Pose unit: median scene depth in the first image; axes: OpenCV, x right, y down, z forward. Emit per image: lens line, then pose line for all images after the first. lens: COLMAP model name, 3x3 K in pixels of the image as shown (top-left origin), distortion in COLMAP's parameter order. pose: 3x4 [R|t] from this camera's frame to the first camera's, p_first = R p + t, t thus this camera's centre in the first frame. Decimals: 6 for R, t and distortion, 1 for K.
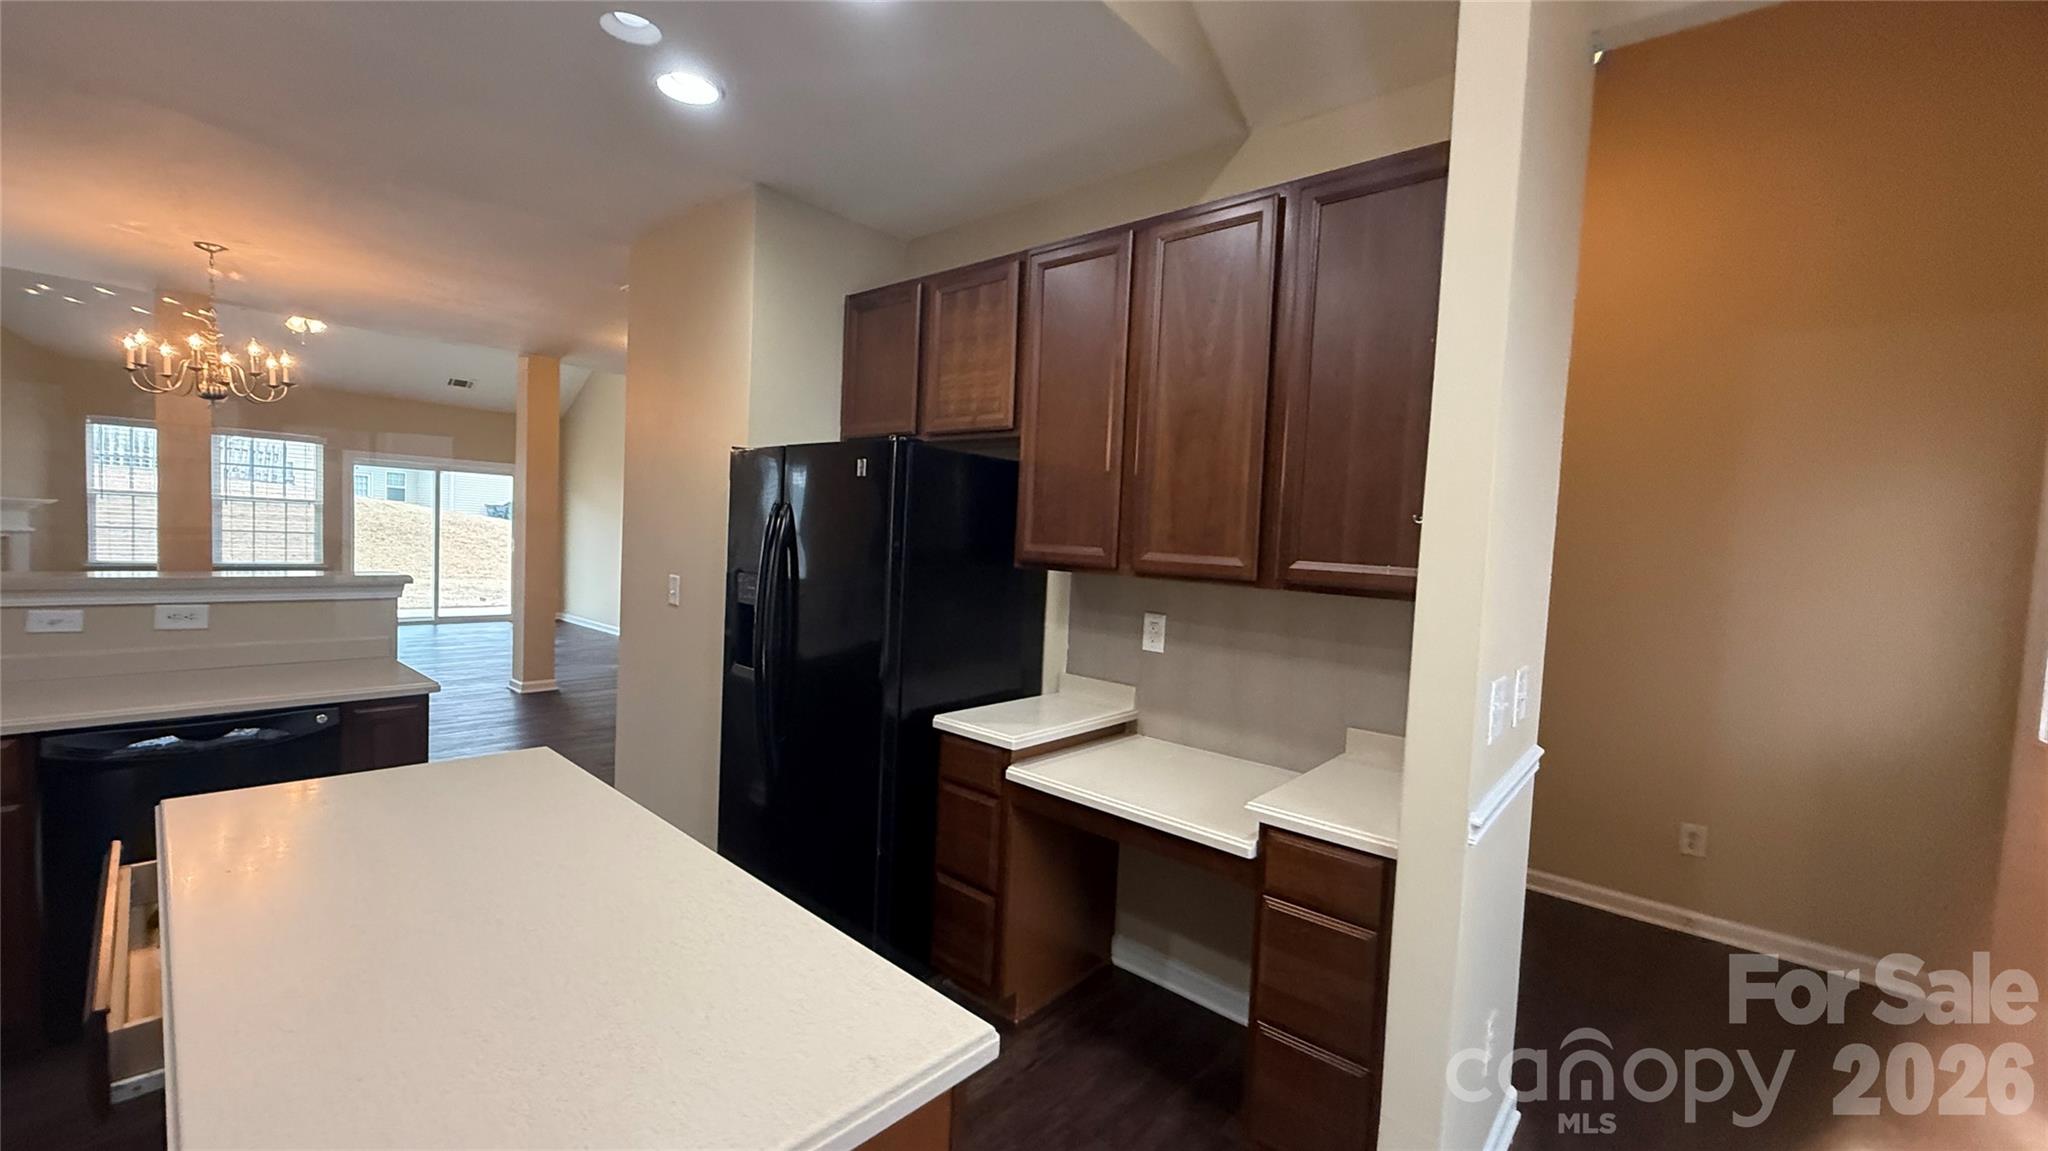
lens RADIAL K [[812.9, 0, 1024.0], [0, 812.9, 575.5], [0, 0, 1]] dist [-0.000213, 0.000016]
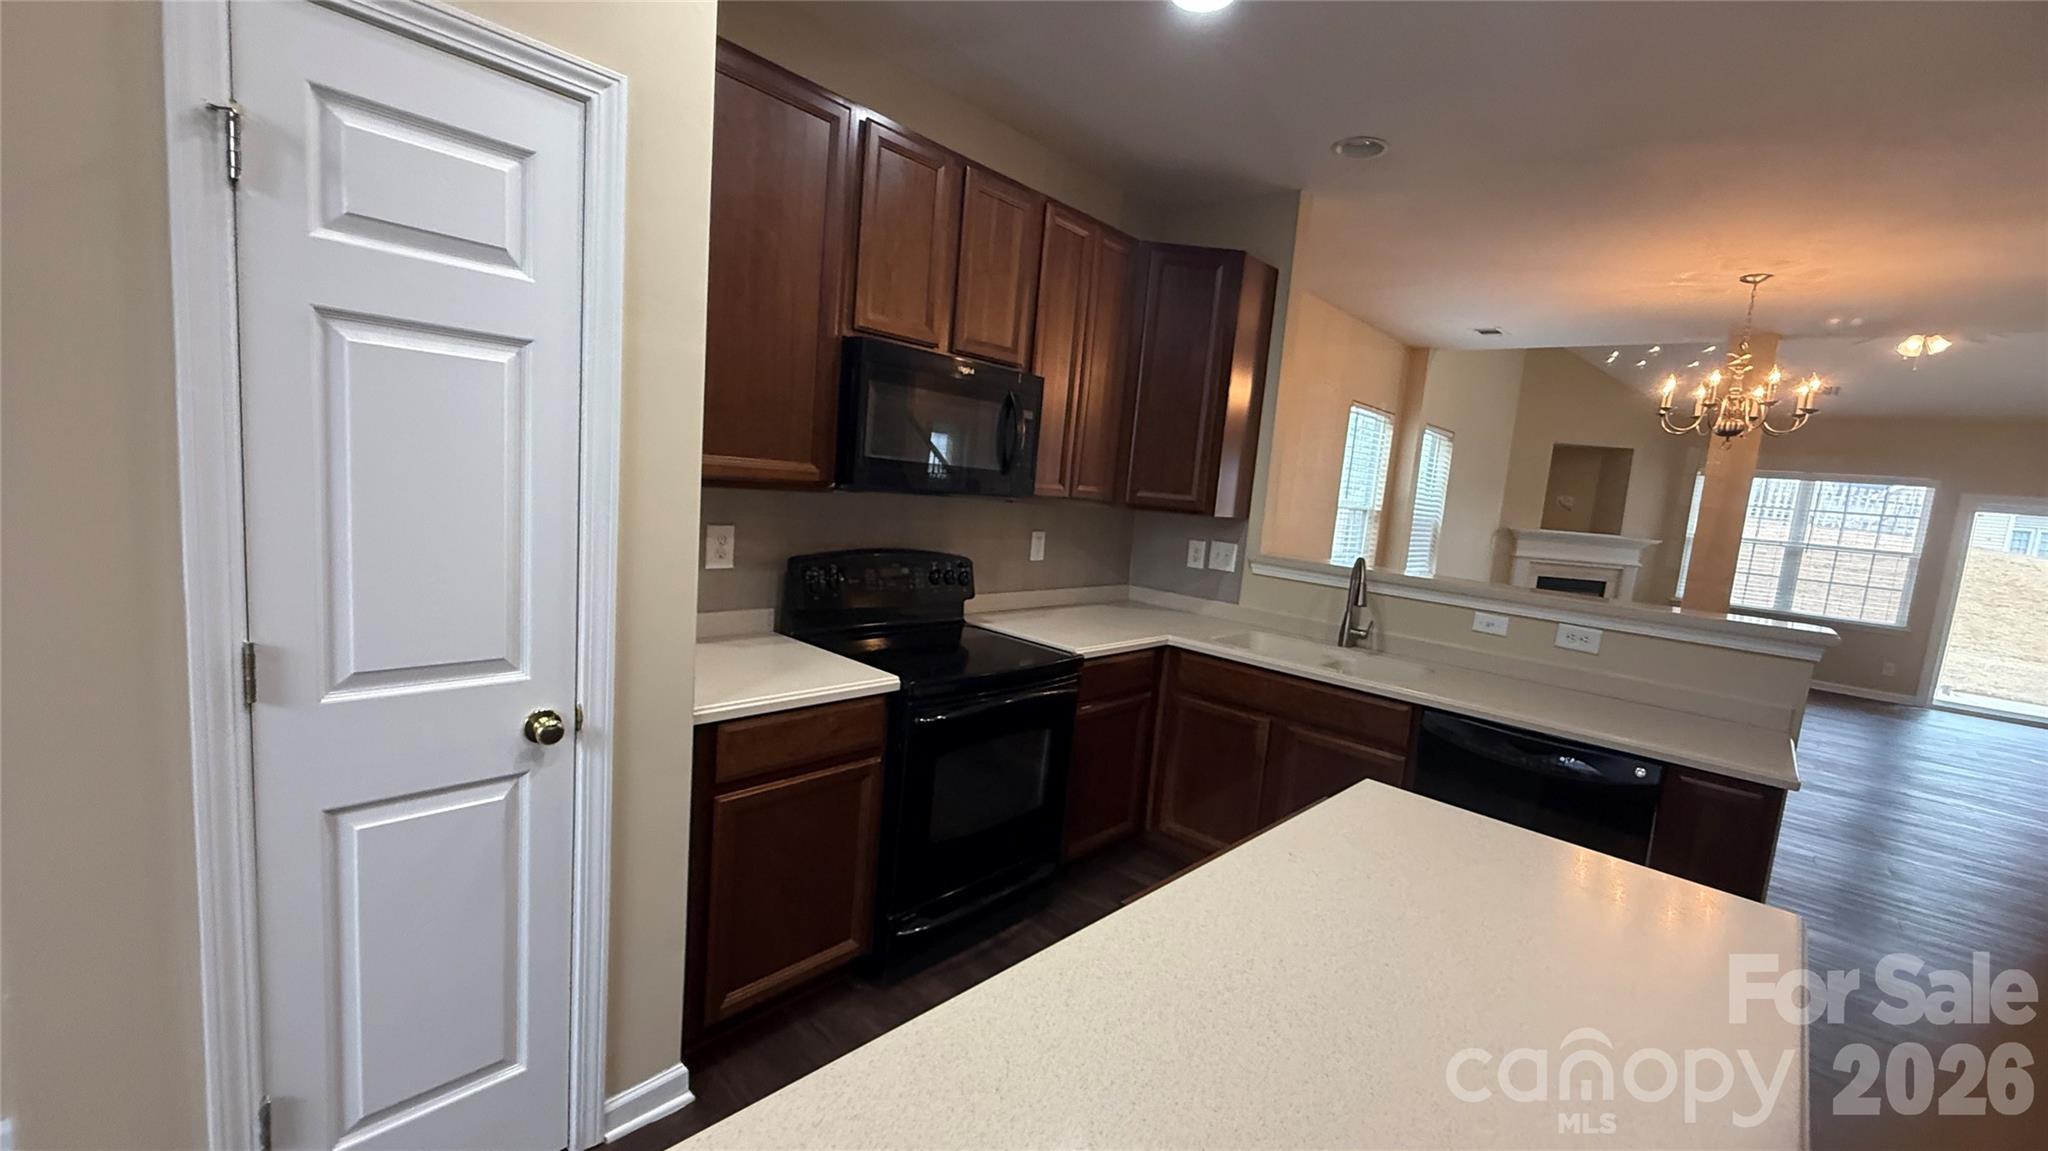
lens RADIAL K [[812.9, 0, 1024.0], [0, 812.9, 575.5], [0, 0, 1]] dist [-0.000213, 0.000016]
pose [[-0.024172, 0.070359, -0.997229, 0.008822], [-0.138789, 0.987624, 0.073045, -0.003267], [0.990027, 0.140170, -0.014108, 0.159467]]
